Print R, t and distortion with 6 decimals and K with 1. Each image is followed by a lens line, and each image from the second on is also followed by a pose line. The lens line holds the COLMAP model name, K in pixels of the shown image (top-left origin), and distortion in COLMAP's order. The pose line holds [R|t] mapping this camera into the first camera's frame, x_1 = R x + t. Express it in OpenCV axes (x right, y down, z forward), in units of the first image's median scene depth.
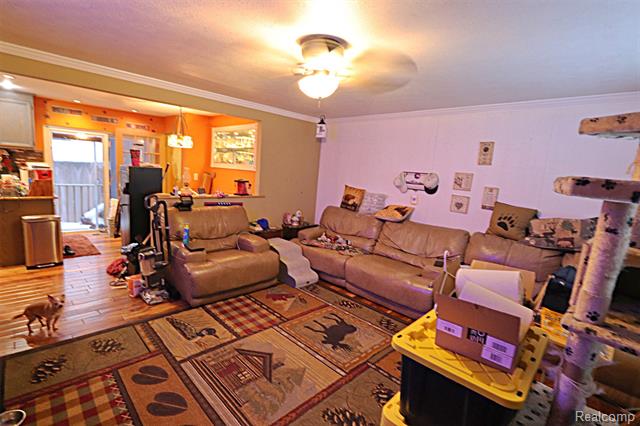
lens RADIAL K [[295.3, 0, 318.2], [0, 295.3, 214.2], [0, 0, 1]] dist [-0.014786, -0.000226]
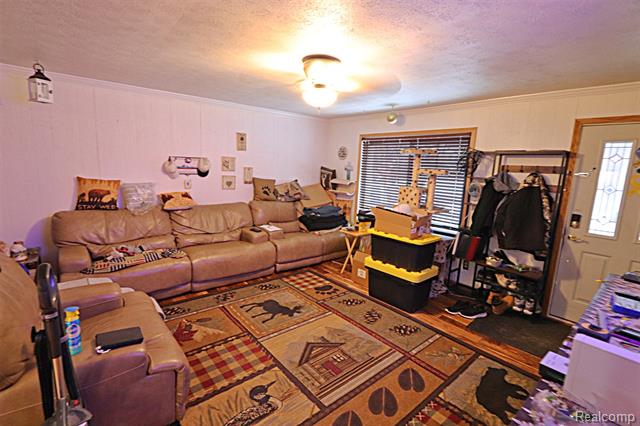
lens RADIAL K [[295.3, 0, 305.3], [0, 295.3, 211.0], [0, 0, 1]] dist [-0.014786, -0.000226]
pose [[0.112355, -0.221821, 0.968593, -0.869673], [0.112105, 0.971371, 0.209453, -0.174275], [-0.987324, 0.085051, 0.134006, 0.653962]]
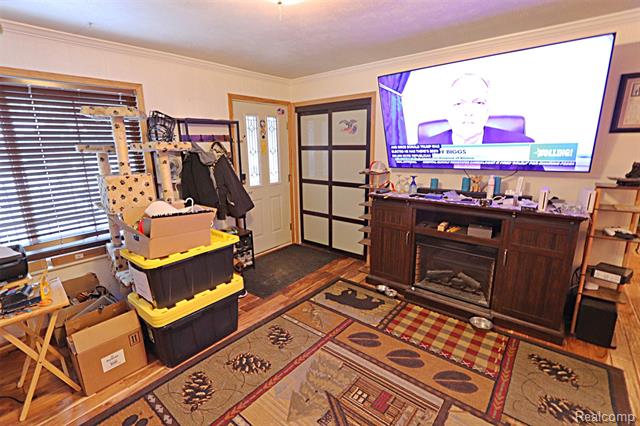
lens RADIAL K [[295.3, 0, 319.1], [0, 295.3, 214.1], [0, 0, 1]] dist [-0.014786, -0.000226]
pose [[-0.993924, -0.034342, -0.104576, -0.019972], [-0.070308, 0.929088, 0.363115, -0.170323], [0.084690, 0.368261, -0.925857, 1.116264]]
